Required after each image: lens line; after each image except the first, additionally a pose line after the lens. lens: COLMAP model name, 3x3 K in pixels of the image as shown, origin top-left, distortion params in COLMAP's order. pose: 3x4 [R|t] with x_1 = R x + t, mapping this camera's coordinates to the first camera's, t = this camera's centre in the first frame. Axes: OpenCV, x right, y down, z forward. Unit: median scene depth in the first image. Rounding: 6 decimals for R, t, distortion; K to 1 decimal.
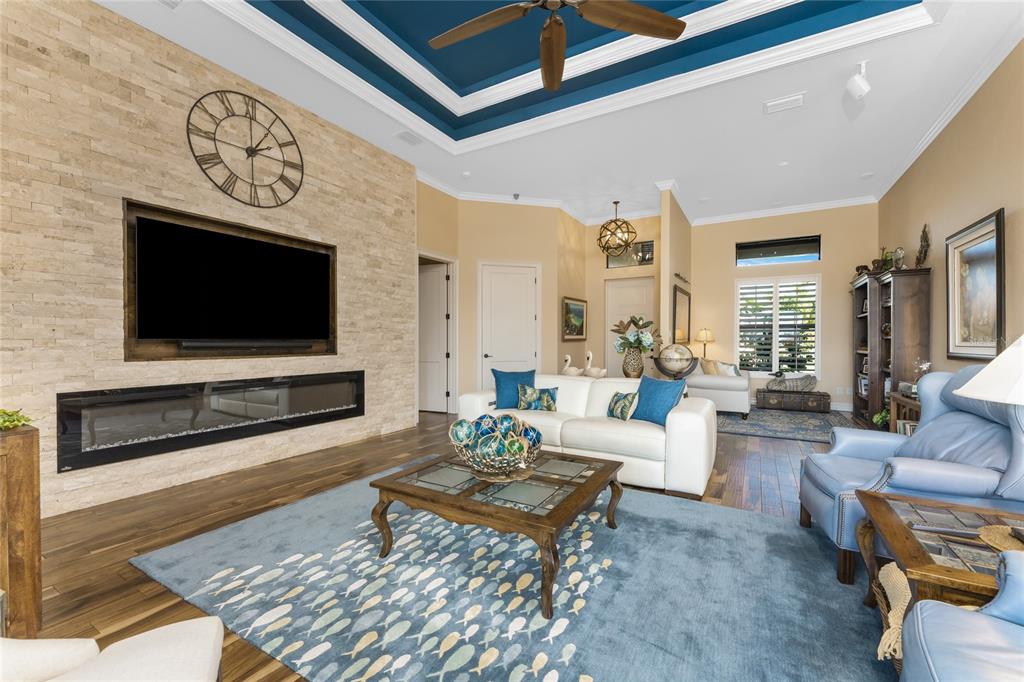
lens RADIAL K [[410.9, 0, 502.7], [0, 410.9, 338.4], [0, 0, 1]] dist [-0.002008, -0.000216]
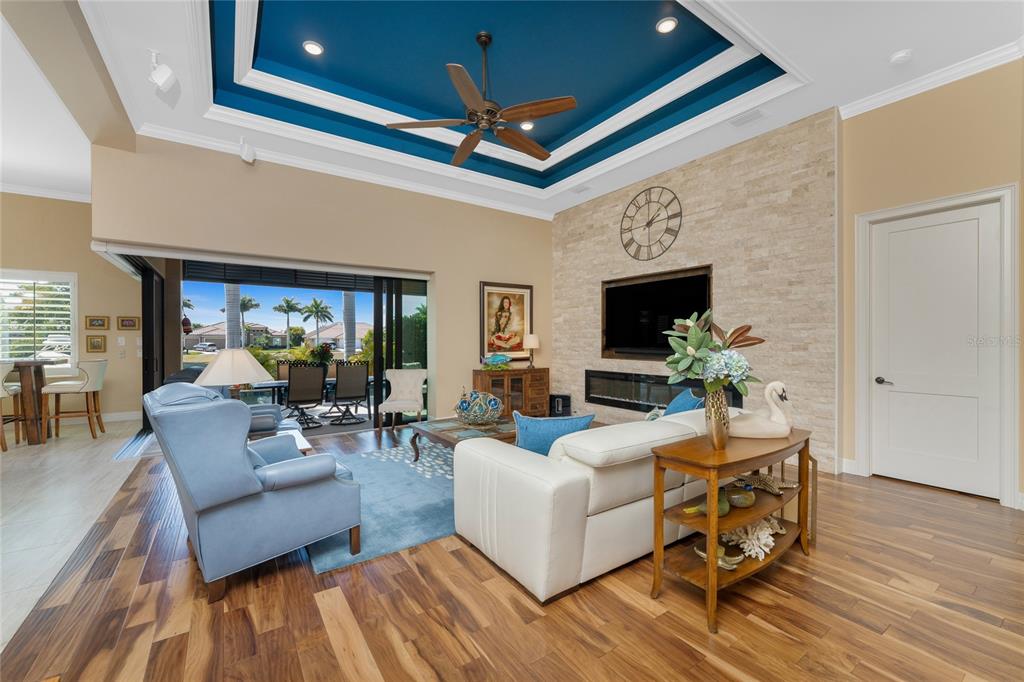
lens RADIAL K [[410.9, 0, 520.9], [0, 410.9, 347.1], [0, 0, 1]] dist [-0.002008, -0.000216]
pose [[-0.383433, 0.004259, -0.923559, 0.930413], [-0.003412, 0.999976, 0.006028, -0.009482], [0.923562, 0.005462, -0.383409, 1.102488]]
